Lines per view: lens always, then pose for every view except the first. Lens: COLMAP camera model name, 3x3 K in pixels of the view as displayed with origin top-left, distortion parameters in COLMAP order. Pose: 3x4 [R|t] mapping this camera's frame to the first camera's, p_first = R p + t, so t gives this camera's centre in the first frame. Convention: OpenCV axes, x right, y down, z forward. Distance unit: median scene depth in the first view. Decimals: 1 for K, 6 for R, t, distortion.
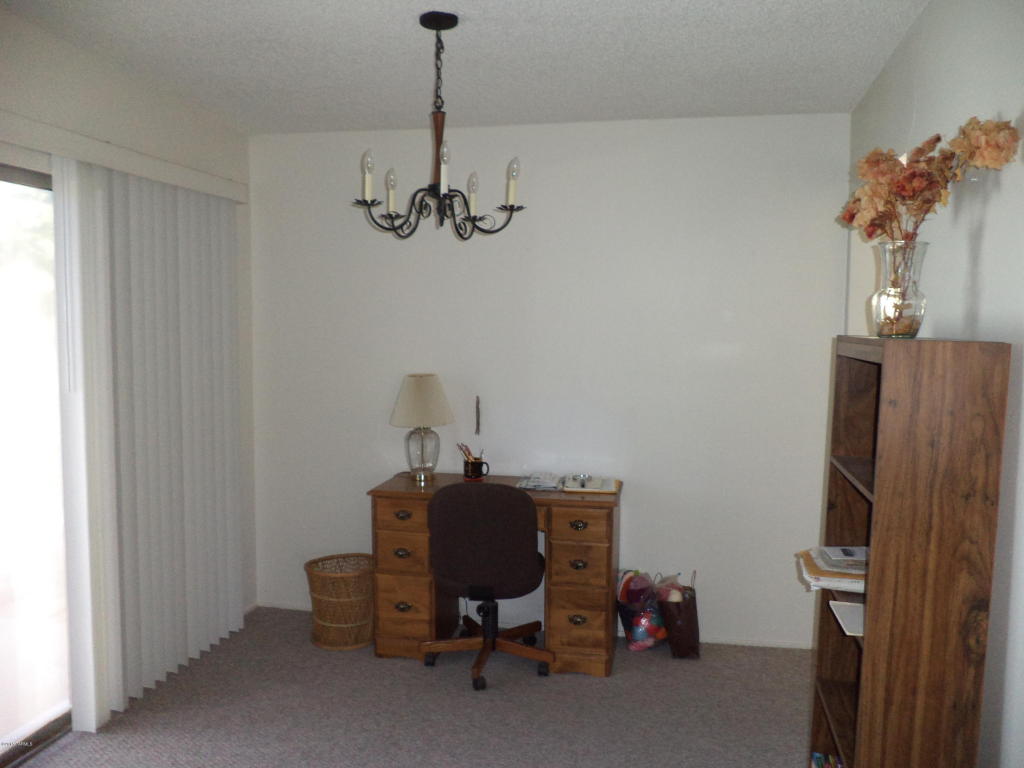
lens RADIAL K [[830.3, 0, 517.2], [0, 830.3, 389.2], [0, 0, 1]] dist [-0.022146, 0.006285]
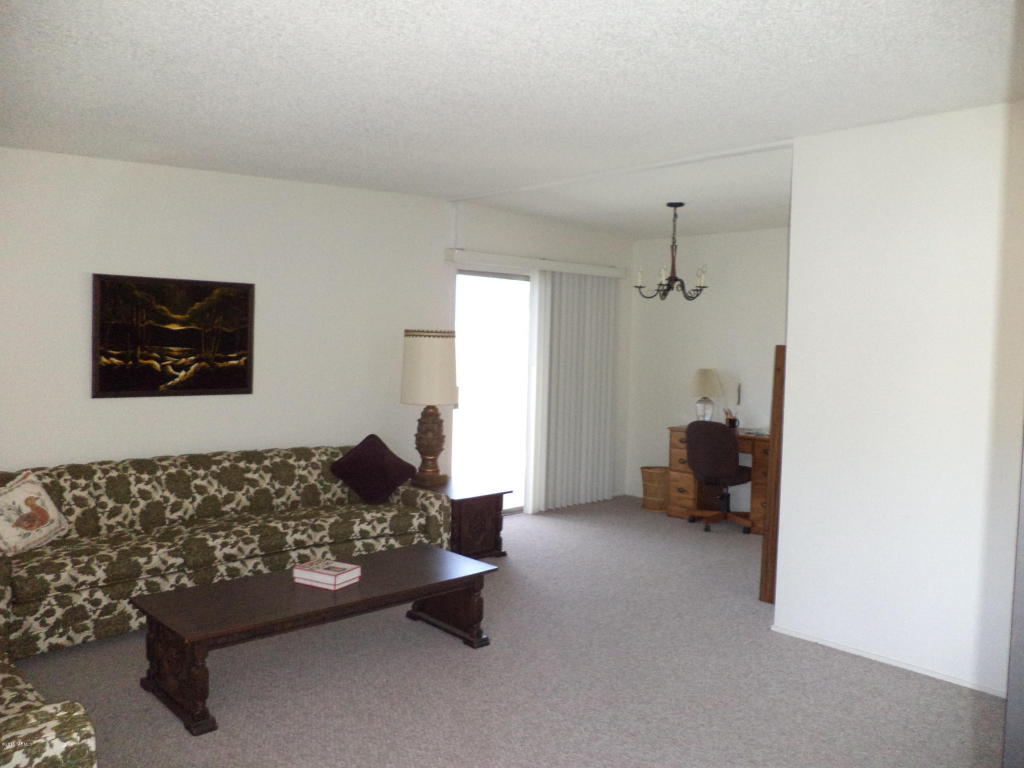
lens RADIAL K [[830.3, 0, 510.6], [0, 830.3, 383.4], [0, 0, 1]] dist [-0.022146, 0.006285]
pose [[0.820405, 0.044000, -0.570088, 0.609735], [-0.064120, 0.997825, -0.015261, 0.074166], [0.568177, 0.049074, 0.821442, -0.782927]]
